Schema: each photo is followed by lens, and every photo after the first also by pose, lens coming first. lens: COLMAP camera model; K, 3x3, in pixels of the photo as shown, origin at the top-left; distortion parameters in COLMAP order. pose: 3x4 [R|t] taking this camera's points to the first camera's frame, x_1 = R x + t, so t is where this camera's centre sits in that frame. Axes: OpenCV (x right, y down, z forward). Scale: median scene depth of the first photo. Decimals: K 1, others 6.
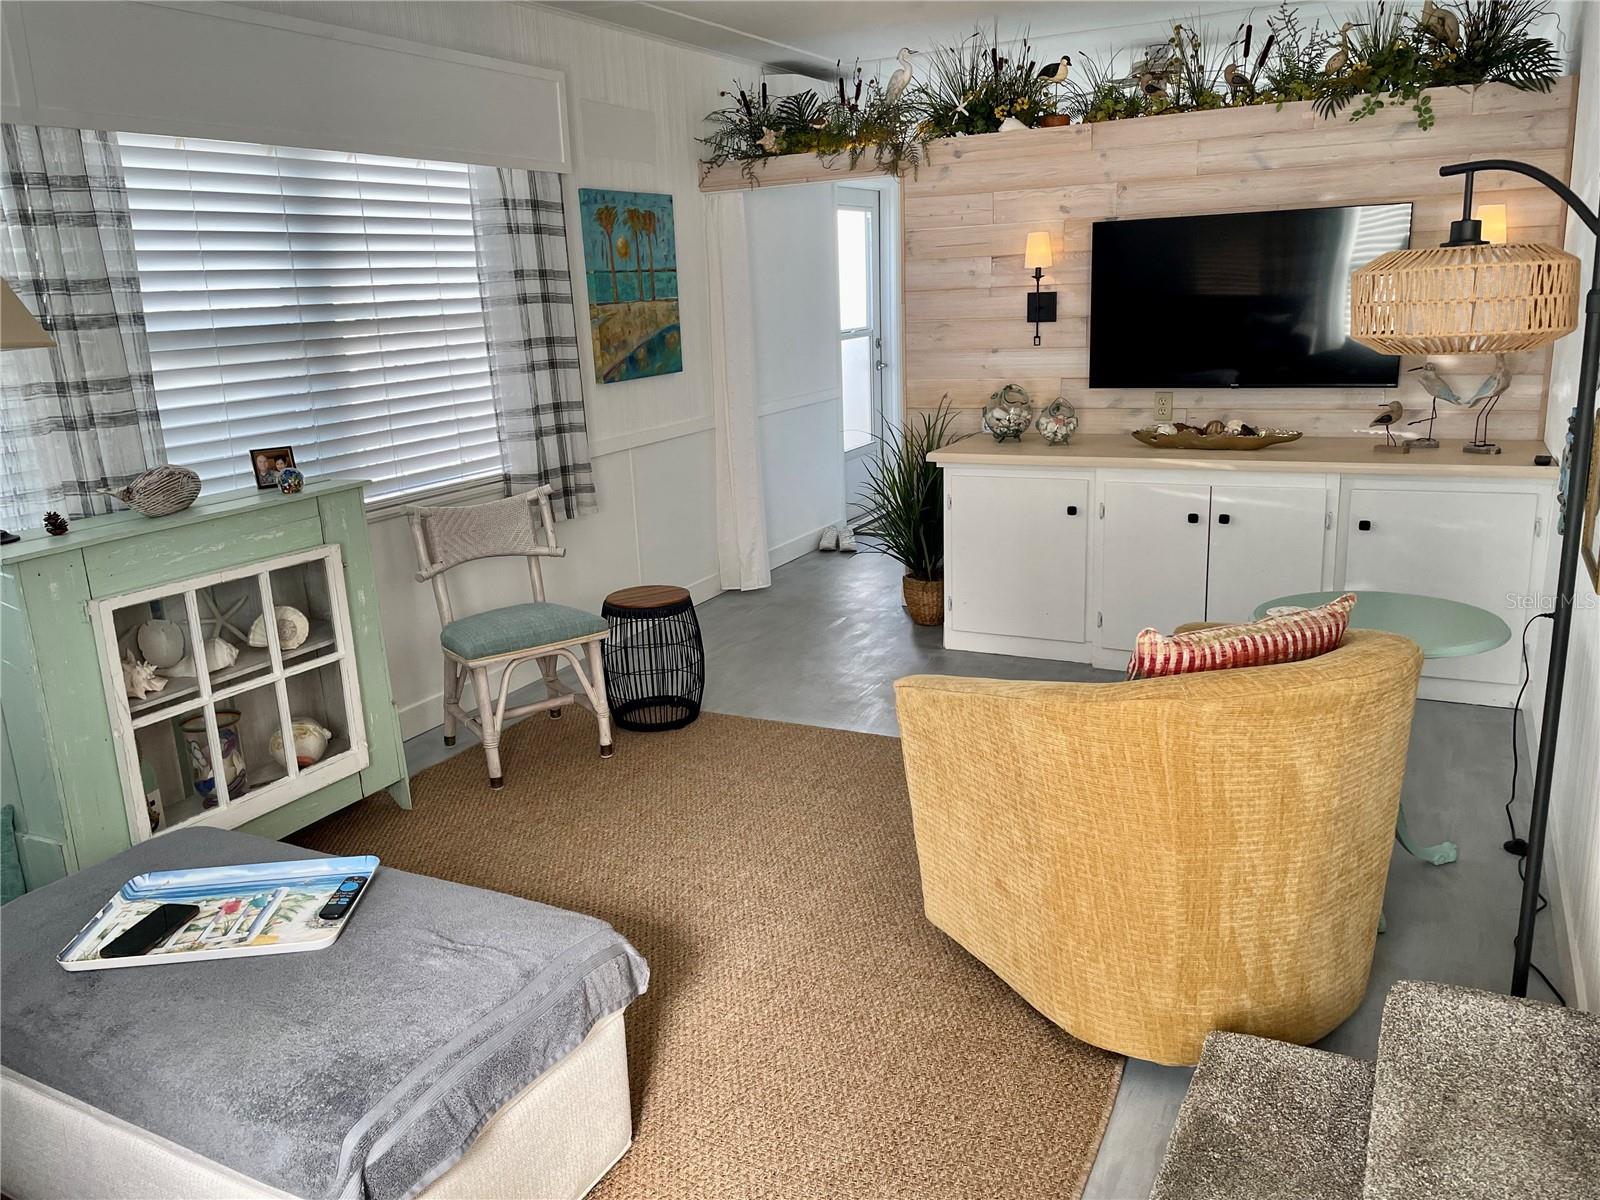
lens RADIAL K [[1215.8, 0, 801.5], [0, 1215.8, 596.7], [0, 0, 1]] dist [0.011450, -0.000608]
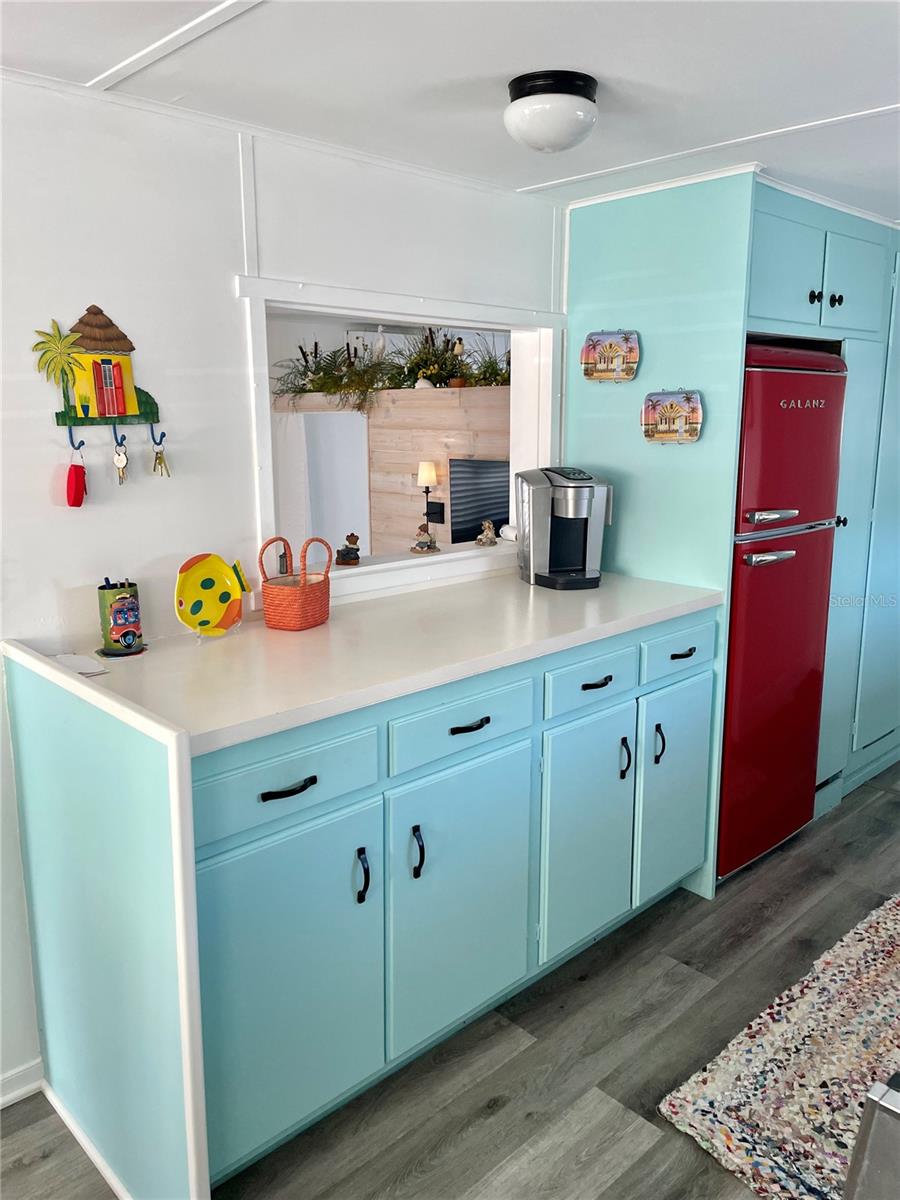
lens RADIAL K [[911.8, 0, 450.0], [0, 911.8, 600.0], [0, 0, 1]] dist [0.011450, -0.000608]
pose [[0.948454, 0.100513, -0.300553, 0.535006], [-0.110854, 0.993682, -0.017509, -0.122049], [0.296895, 0.049924, 0.953604, 0.015789]]
